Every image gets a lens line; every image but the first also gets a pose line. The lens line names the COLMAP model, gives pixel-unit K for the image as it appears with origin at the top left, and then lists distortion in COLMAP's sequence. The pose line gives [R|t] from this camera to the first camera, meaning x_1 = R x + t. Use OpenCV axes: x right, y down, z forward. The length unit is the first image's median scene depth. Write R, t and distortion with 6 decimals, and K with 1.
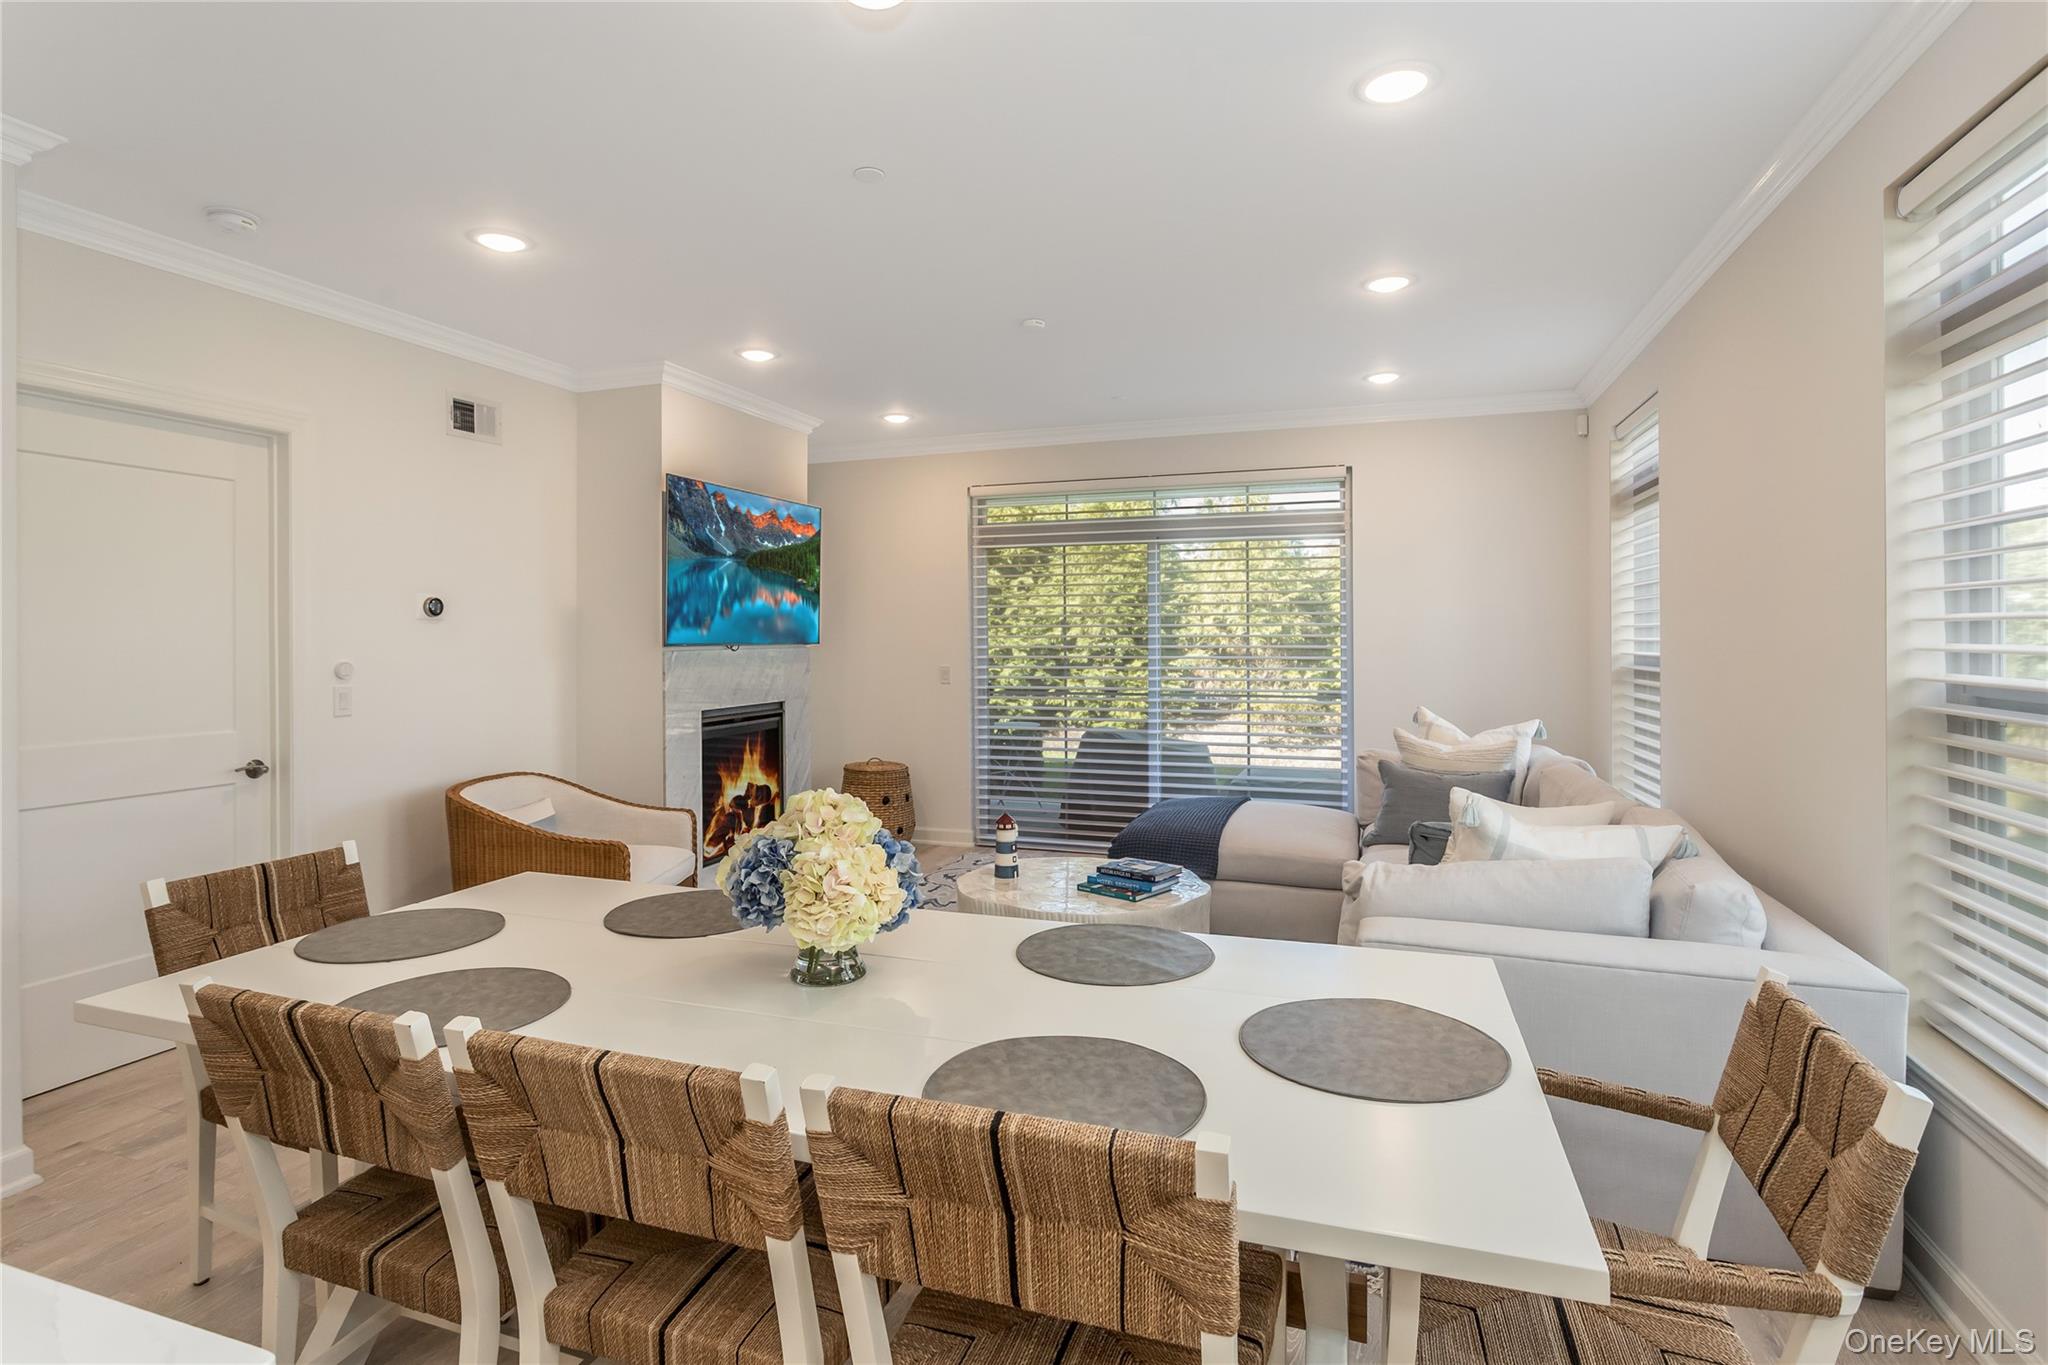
lens RADIAL K [[1054.9, 0, 990.3], [0, 1054.9, 627.6], [0, 0, 1]] dist [0.000289, -0.000336]
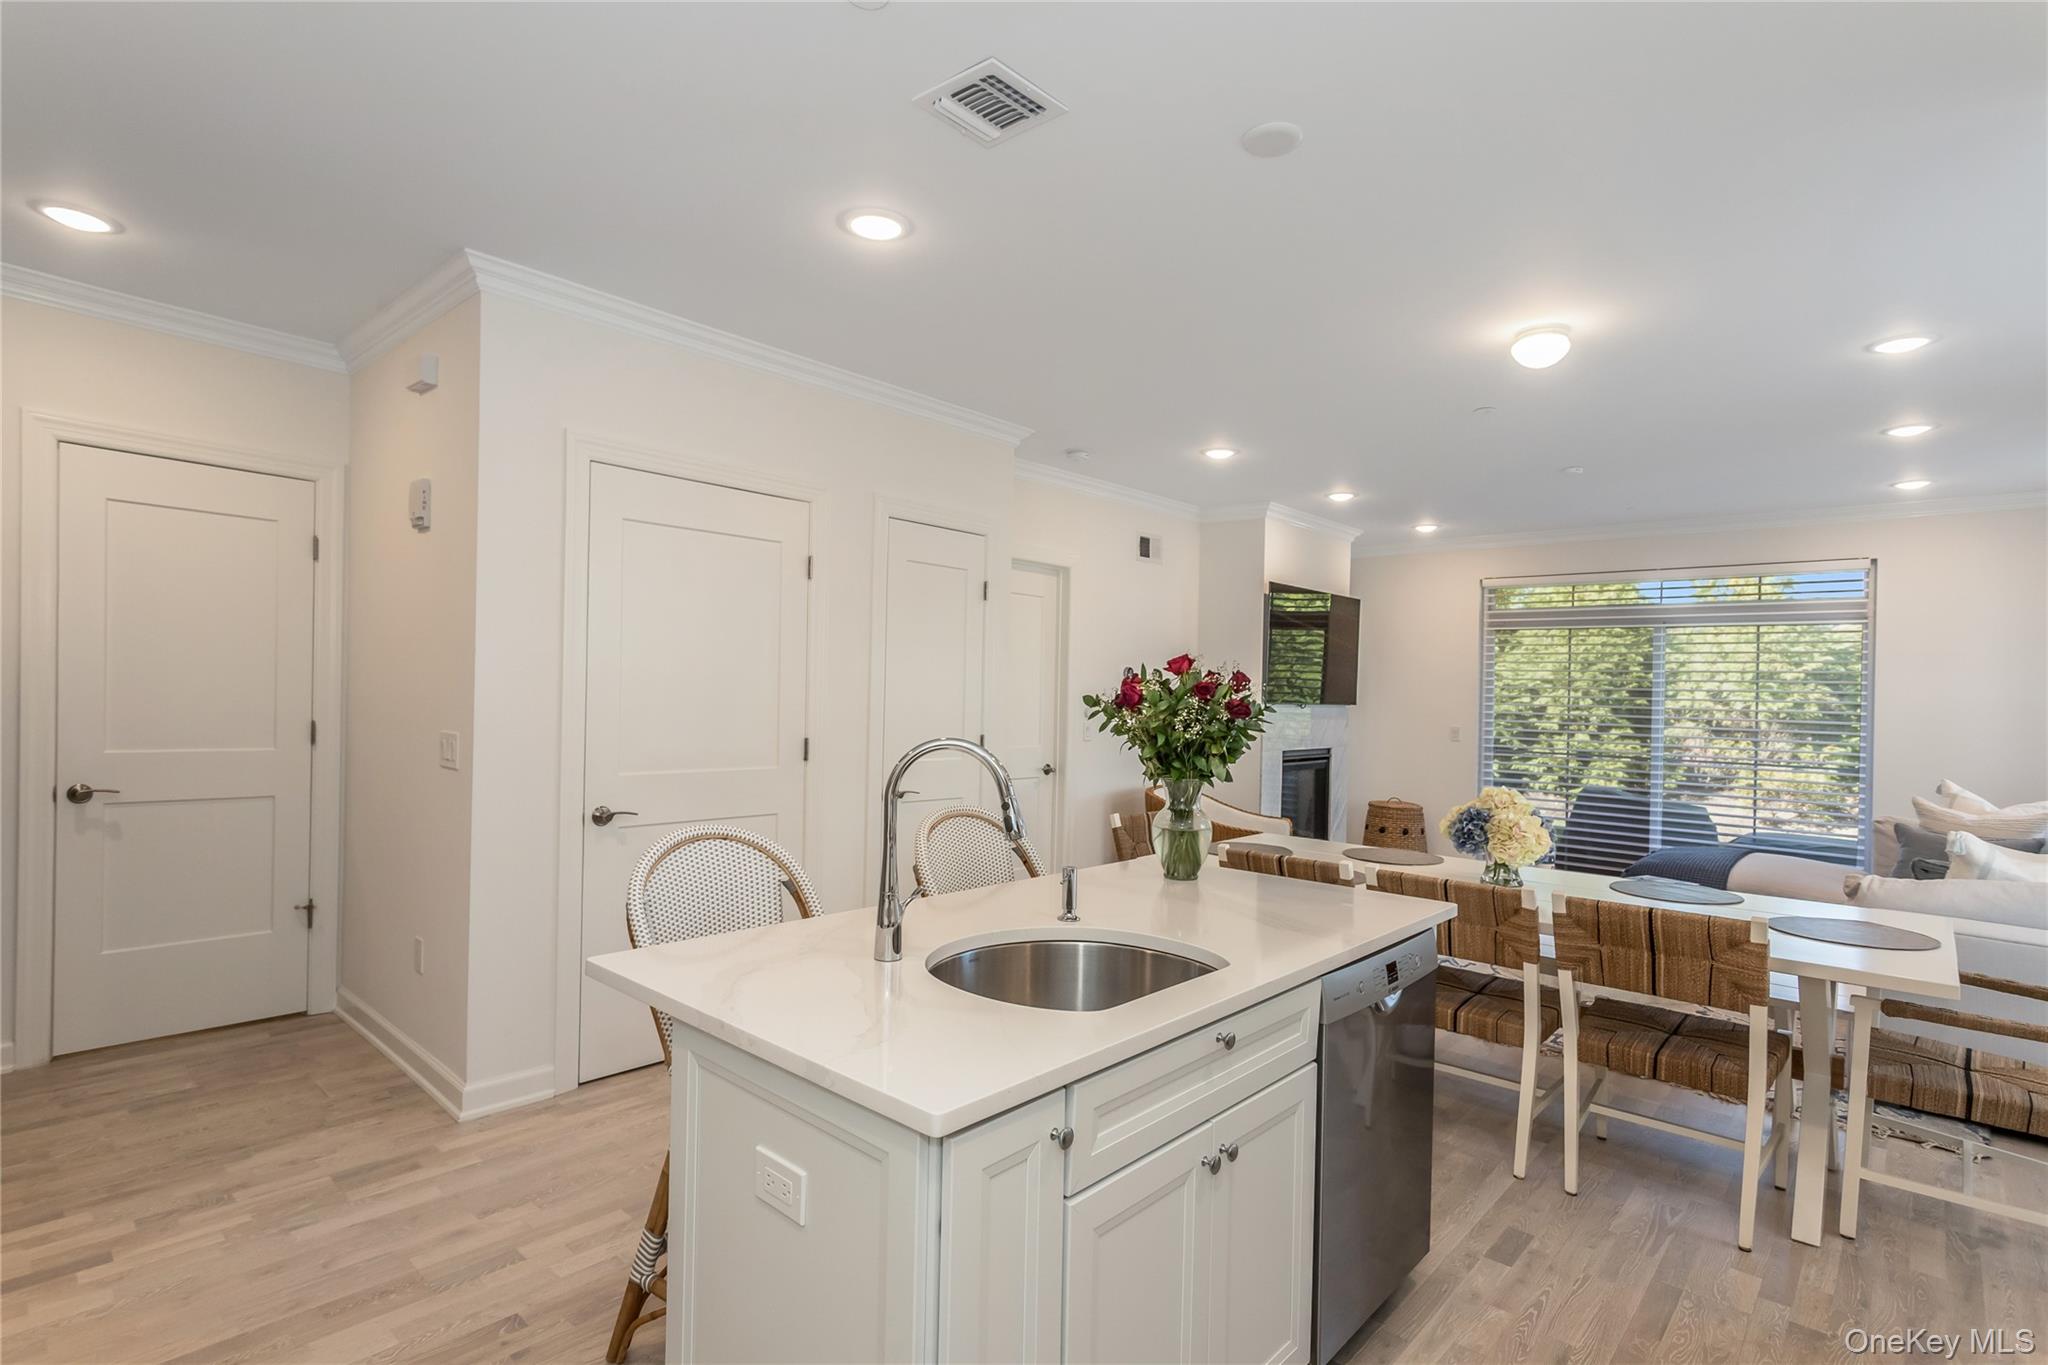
lens RADIAL K [[1047.6, 0, 1008.3], [0, 1047.6, 681.2], [0, 0, 1]] dist [0.015351, 0.002745]
pose [[0.932793, 0.025589, -0.359503, -0.111007], [-0.026529, 0.999645, 0.002320, -0.005854], [0.359435, 0.007373, 0.933141, -0.389887]]
